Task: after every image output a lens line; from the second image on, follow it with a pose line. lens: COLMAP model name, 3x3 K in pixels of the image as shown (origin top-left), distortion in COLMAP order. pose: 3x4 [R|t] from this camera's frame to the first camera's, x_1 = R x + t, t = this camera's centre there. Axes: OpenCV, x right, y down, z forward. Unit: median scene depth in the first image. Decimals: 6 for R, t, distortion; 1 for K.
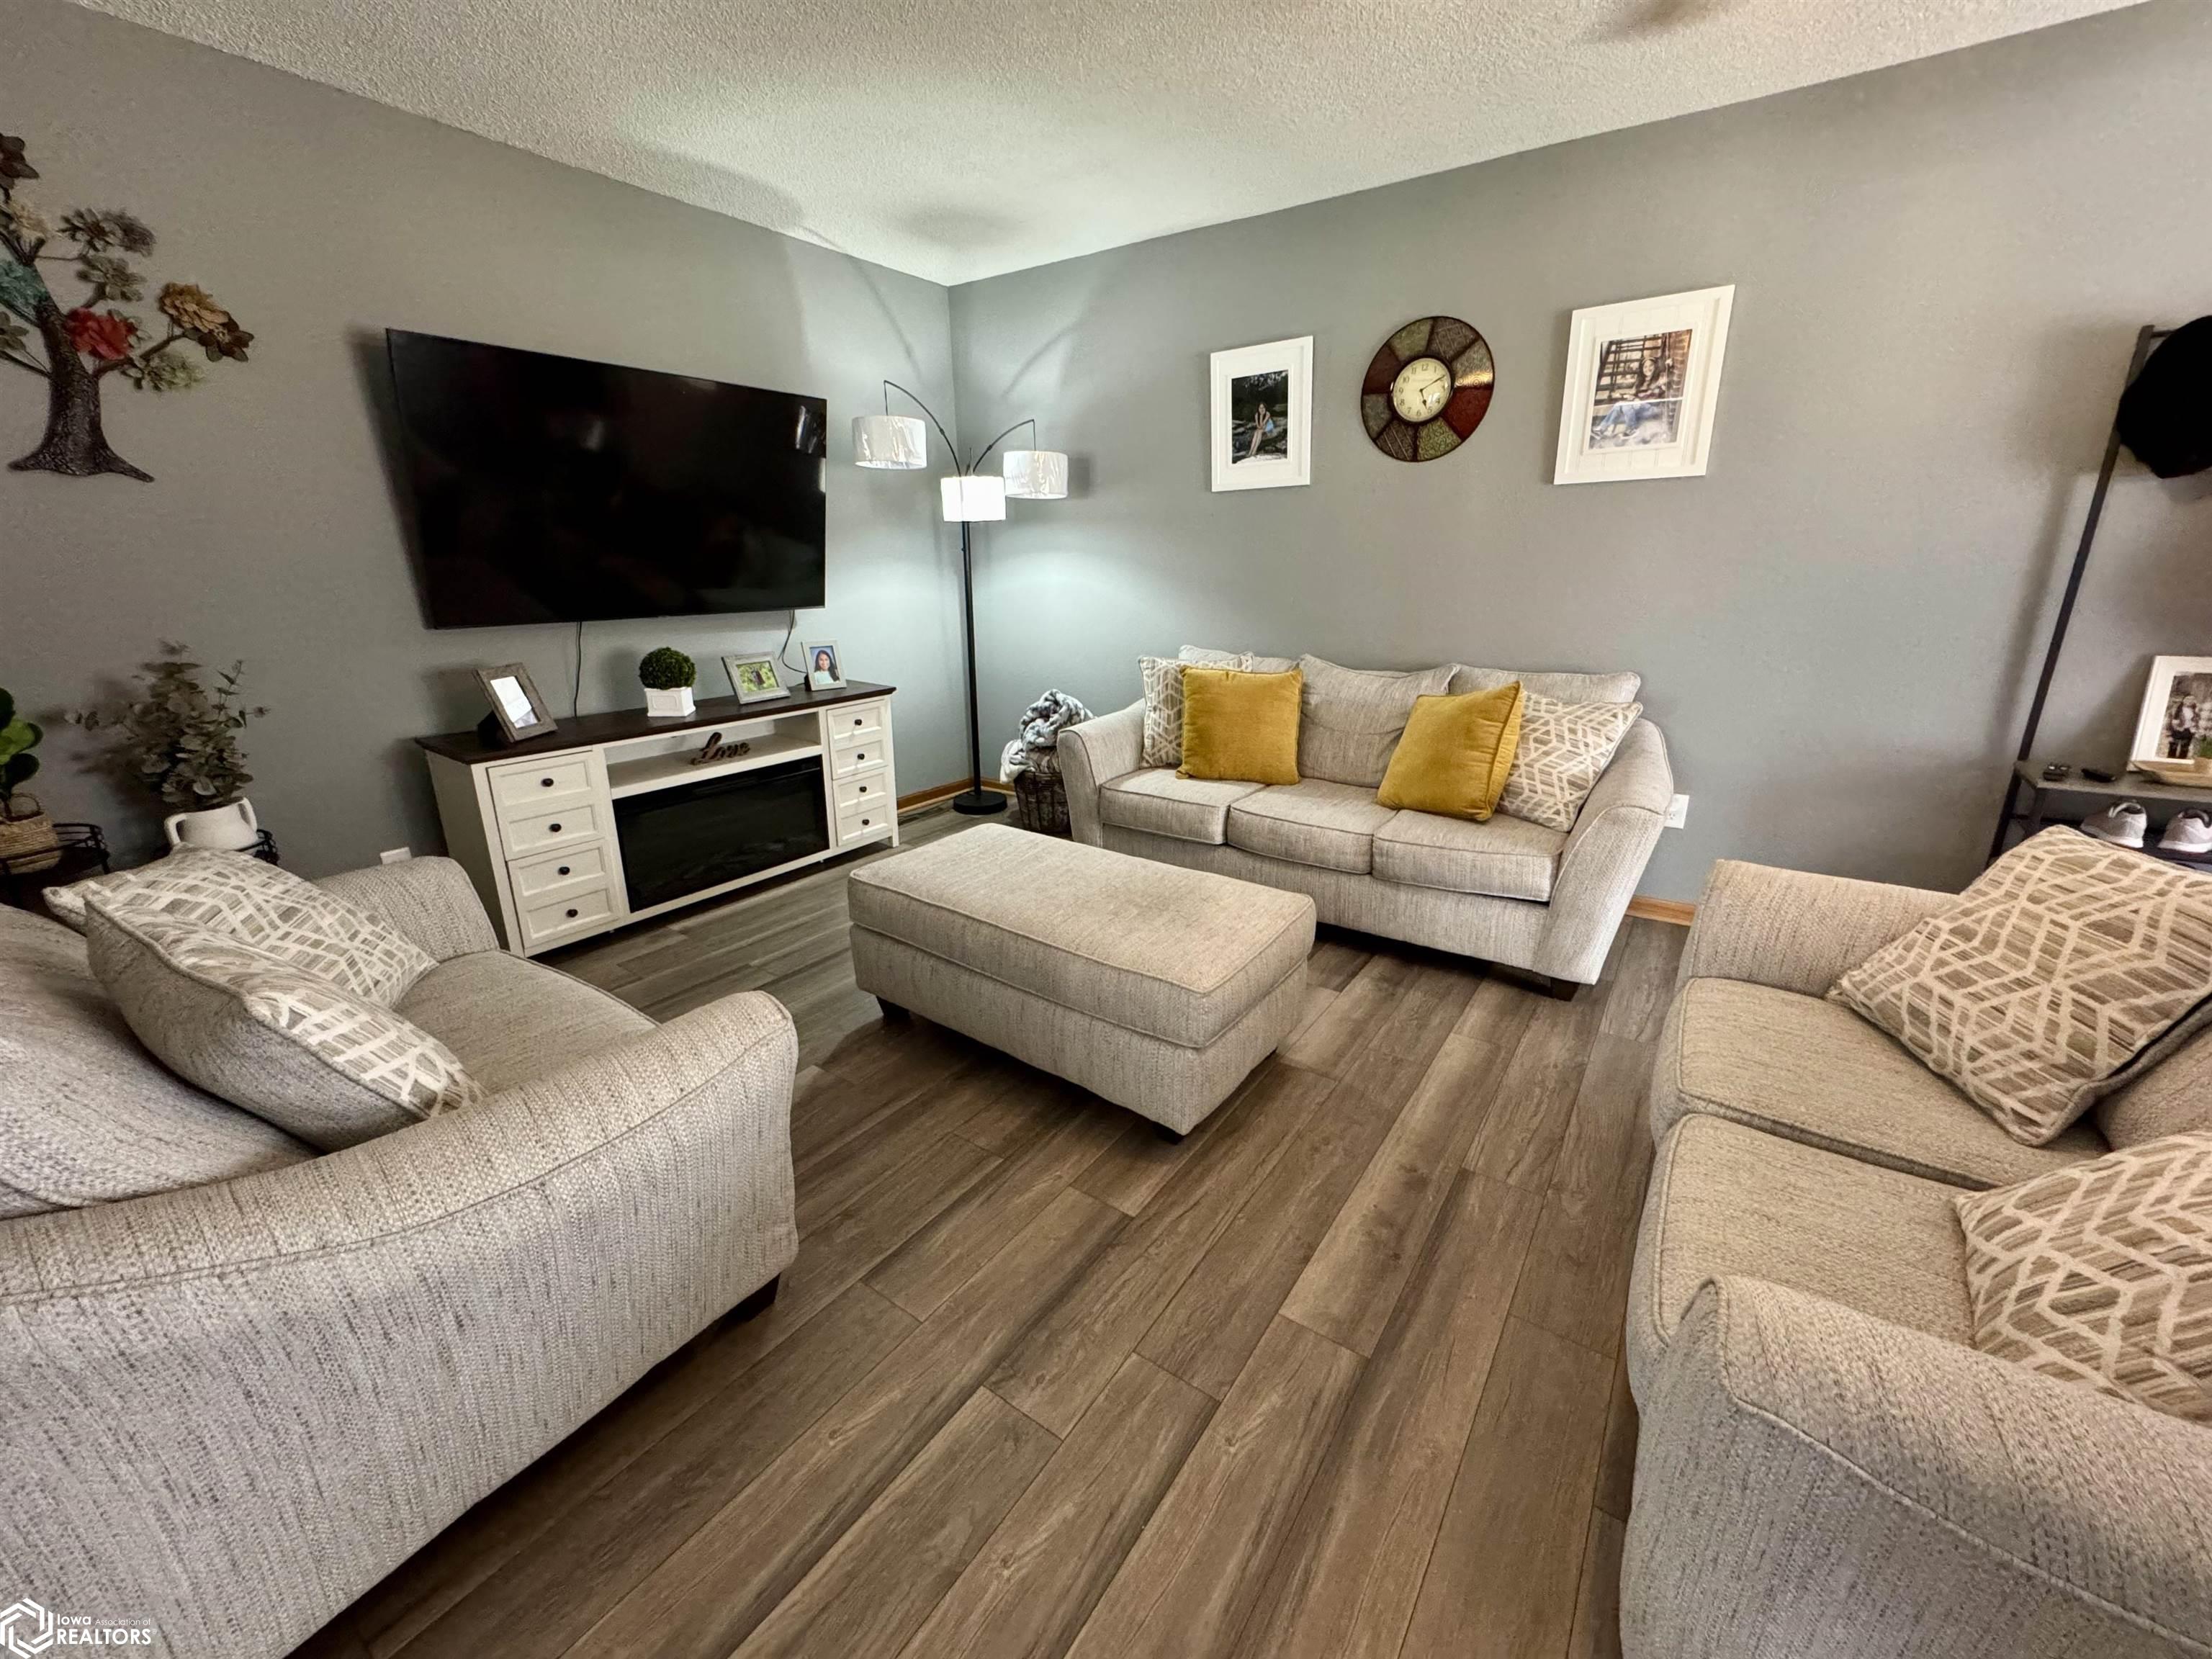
lens RADIAL K [[876.2, 0, 1106.2], [0, 876.2, 826.3], [0, 0, 1]] dist [-0.002466, 0.000699]
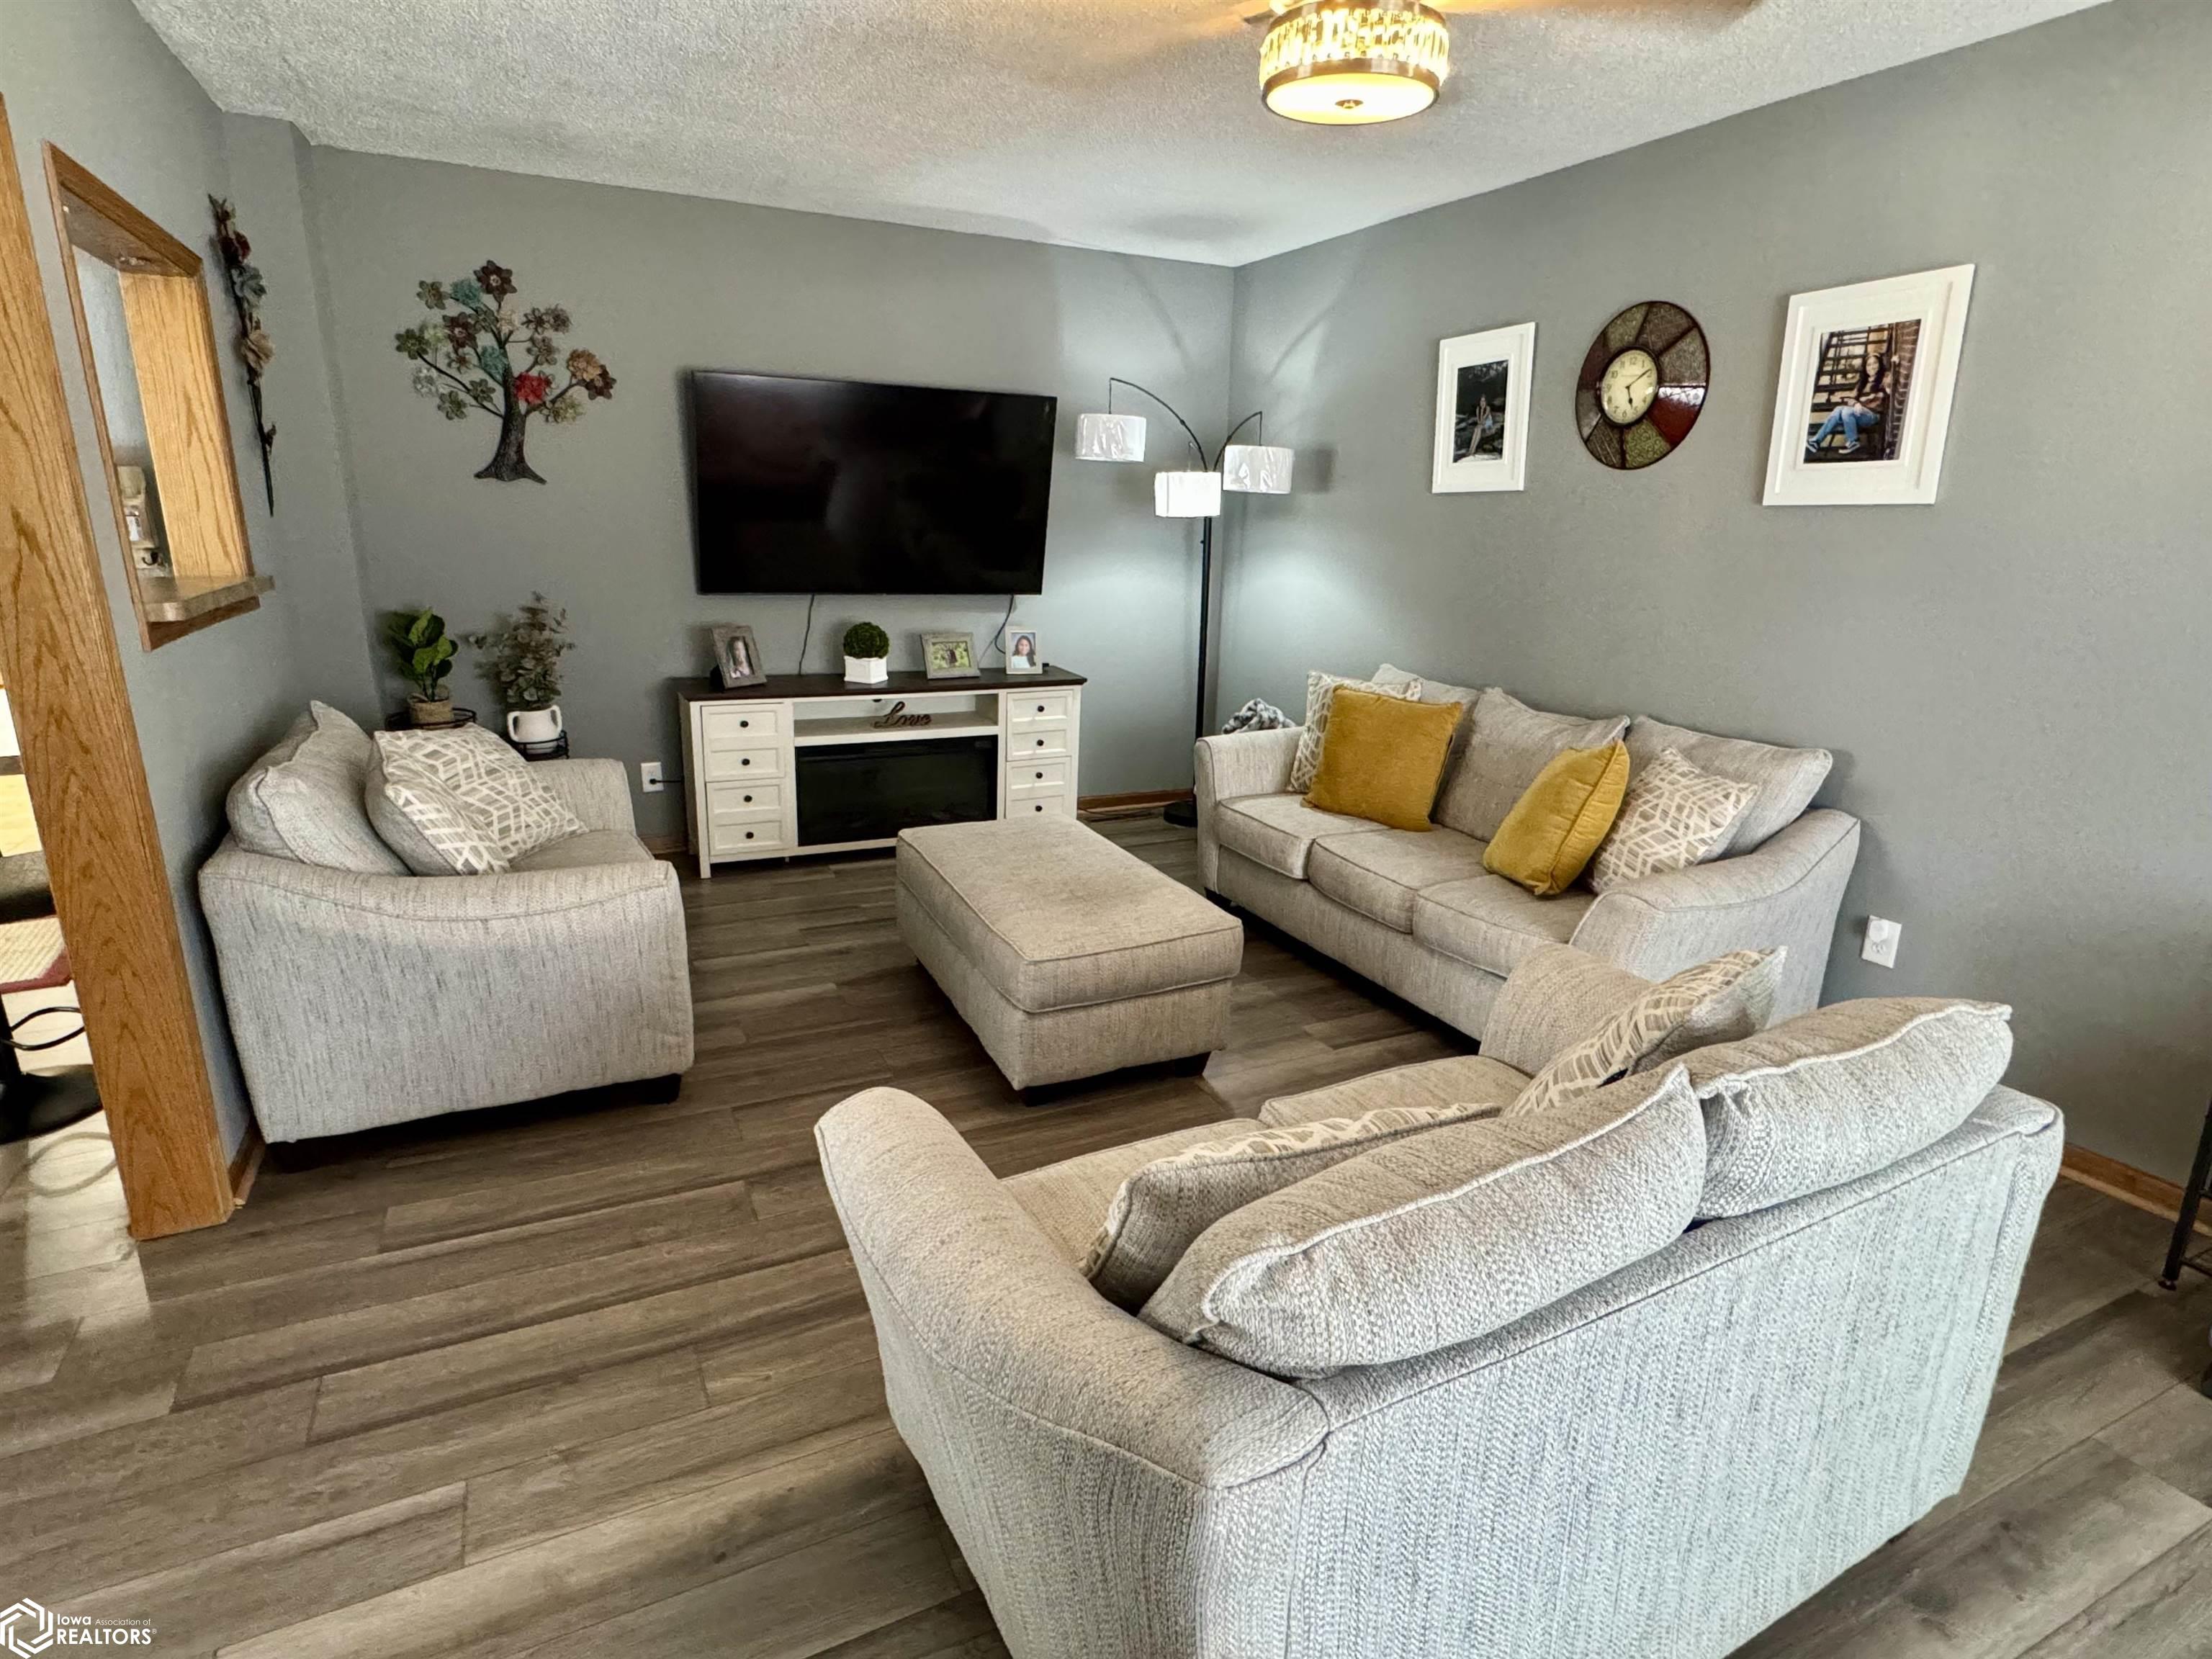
lens RADIAL K [[1165.4, 0, 1105.3], [0, 1165.4, 826.1], [0, 0, 1]] dist [0.001298, -0.001139]
pose [[0.874510, 0.156287, -0.459136, 0.555862], [-0.174812, 0.984599, 0.002190, -0.001312], [0.452407, 0.078348, 0.888363, -0.201006]]
